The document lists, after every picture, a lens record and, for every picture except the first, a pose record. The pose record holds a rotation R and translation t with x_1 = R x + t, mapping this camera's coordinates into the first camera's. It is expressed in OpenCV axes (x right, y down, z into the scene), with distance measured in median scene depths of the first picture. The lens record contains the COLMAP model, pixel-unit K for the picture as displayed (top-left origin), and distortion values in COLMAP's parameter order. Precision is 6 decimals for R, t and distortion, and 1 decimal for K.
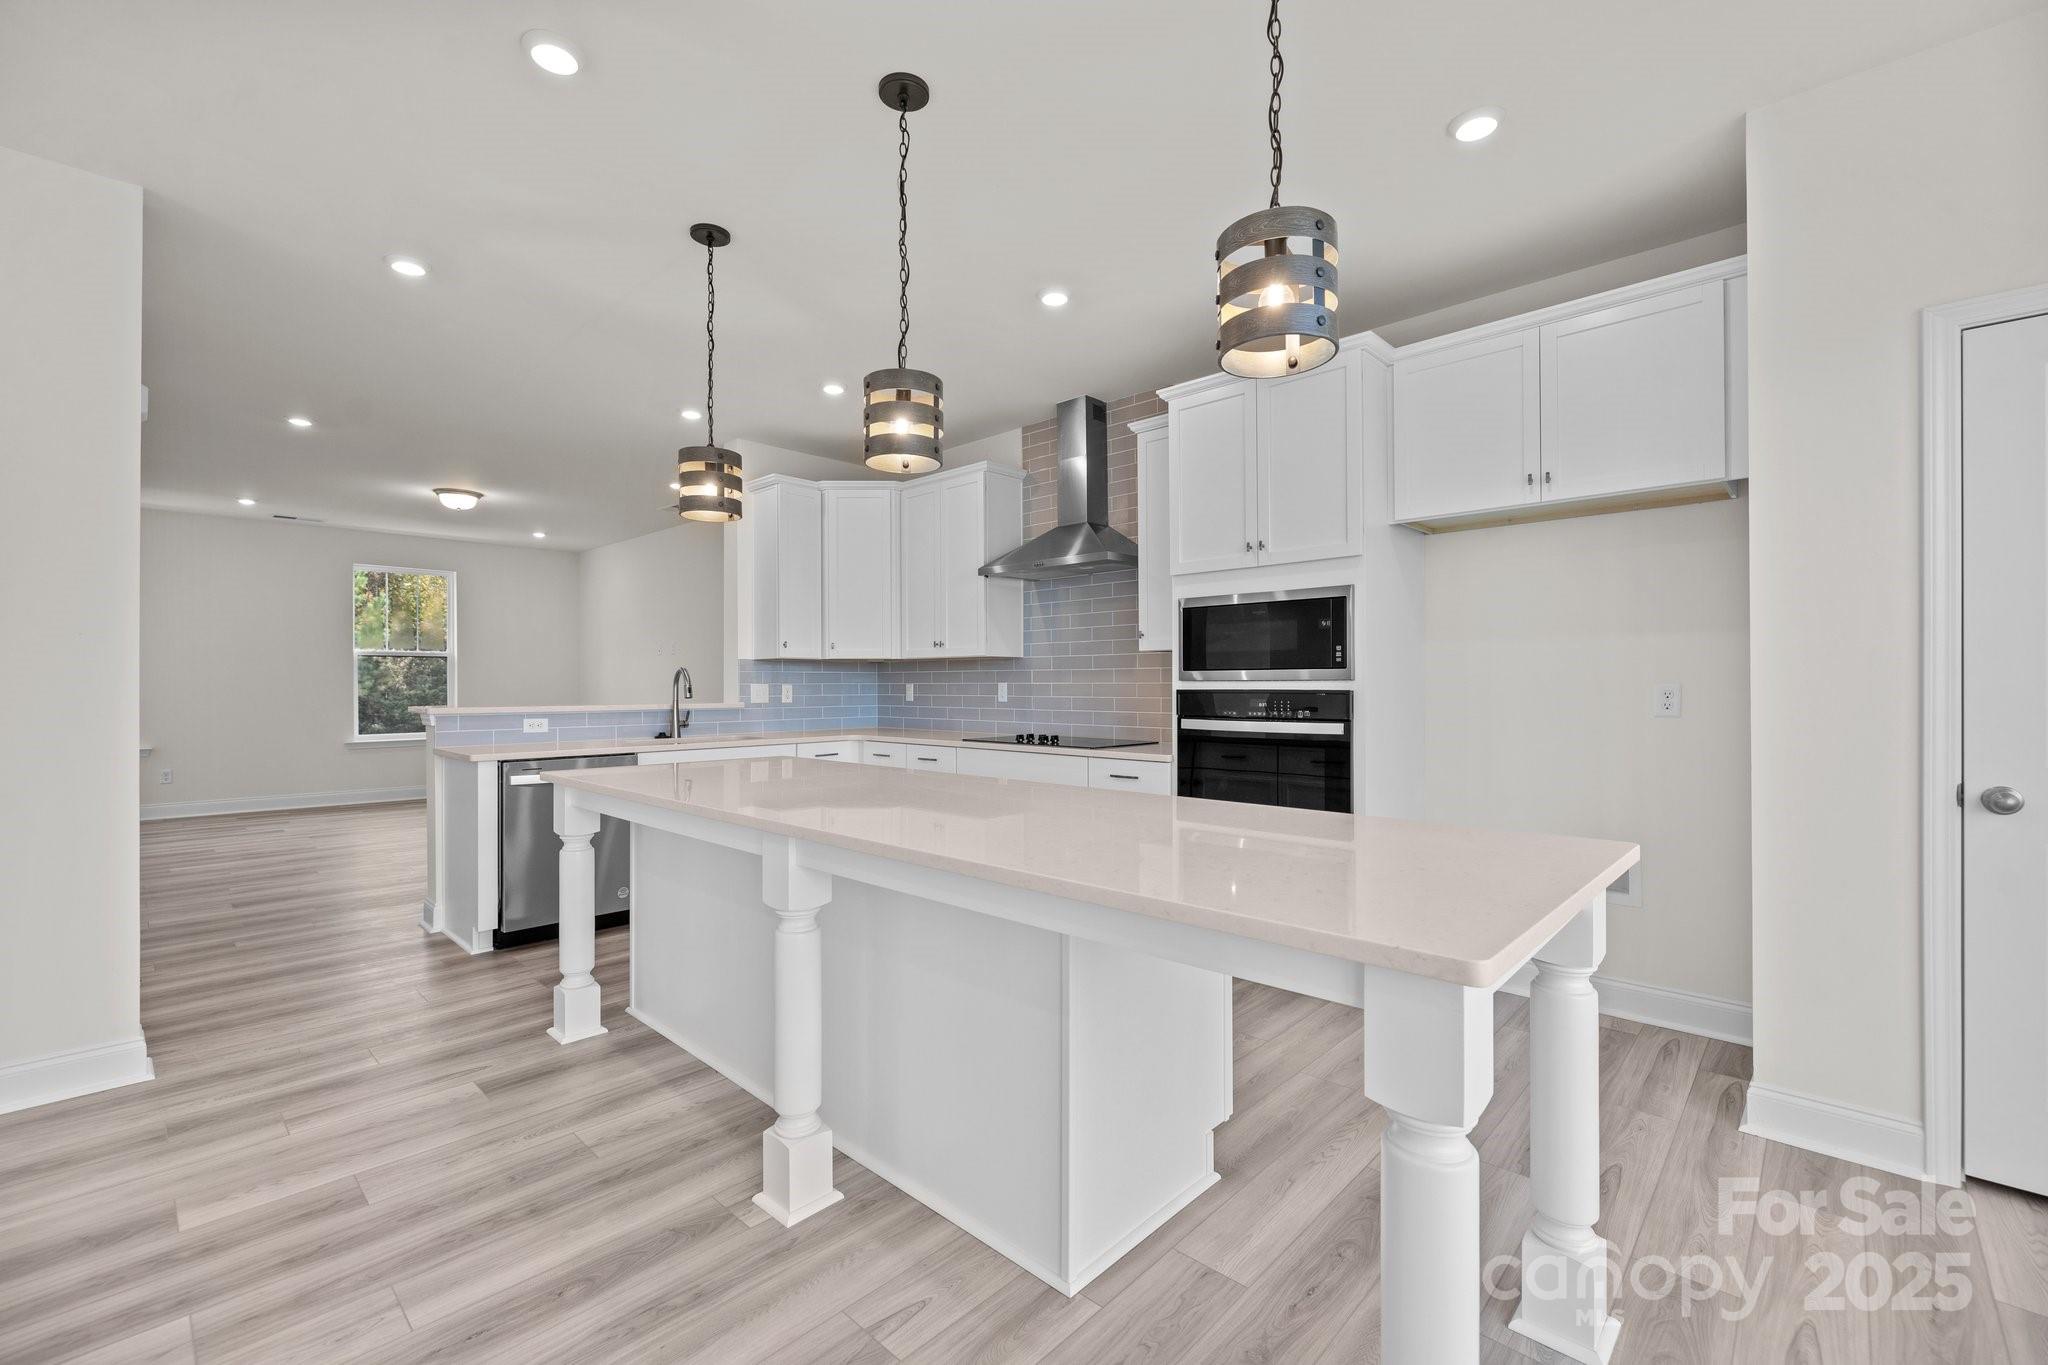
lens RADIAL K [[867.2, 0, 1011.6], [0, 867.2, 690.2], [0, 0, 1]] dist [-0.002899, -0.000304]
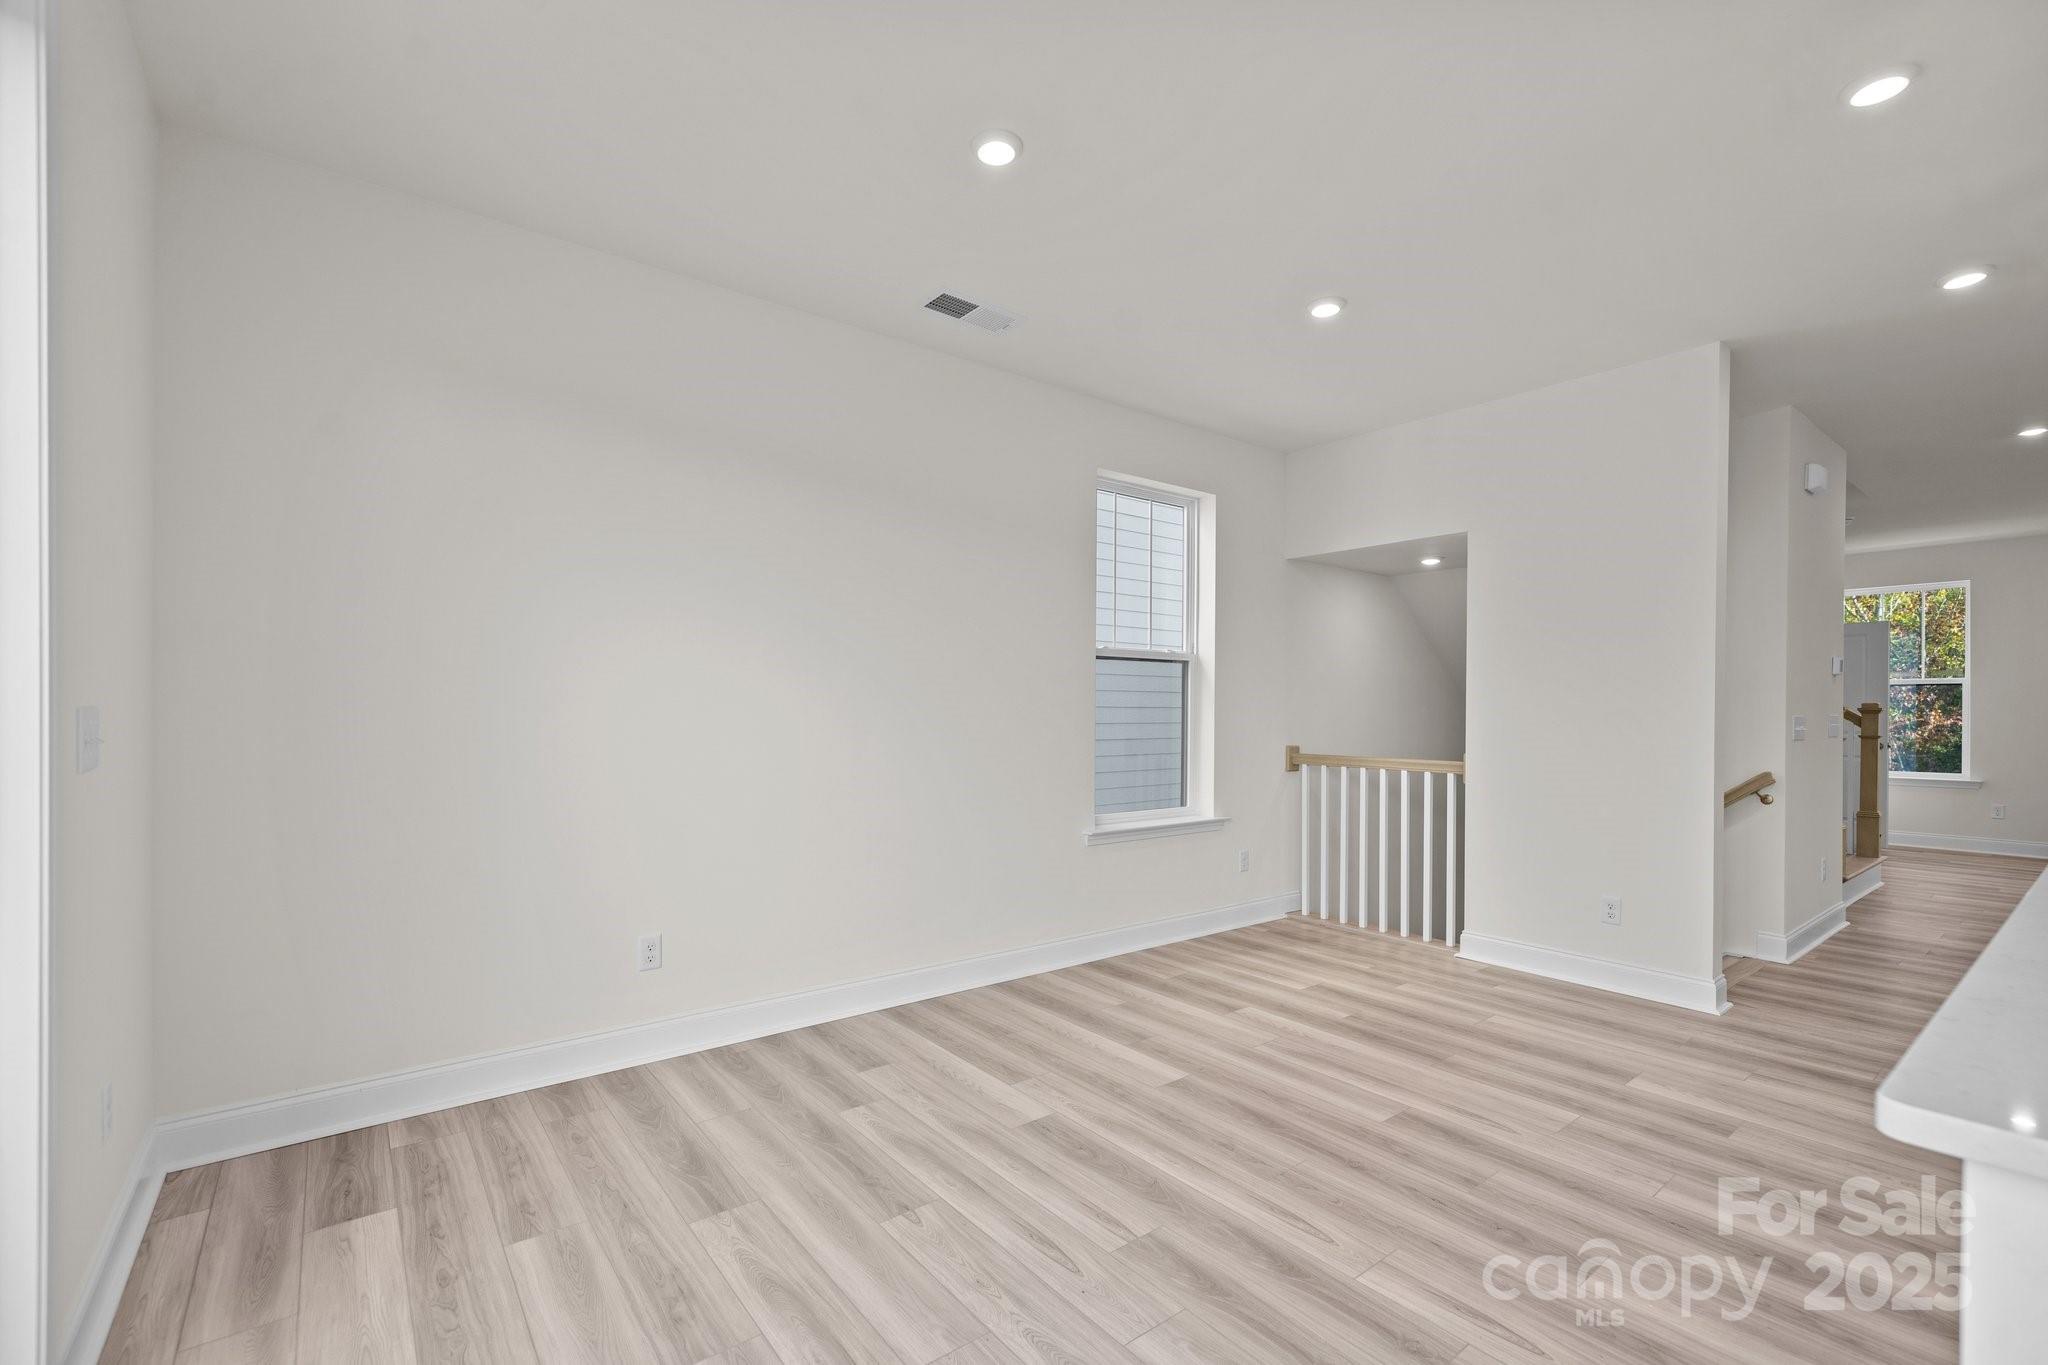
lens RADIAL K [[867.2, 0, 983.1], [0, 867.2, 719.1], [0, 0, 1]] dist [-0.002899, -0.000304]
pose [[-0.181936, 0.008424, -0.983274, 0.264871], [-0.011917, 0.999871, 0.010771, -0.001020], [0.983238, 0.013677, -0.181812, 0.068951]]
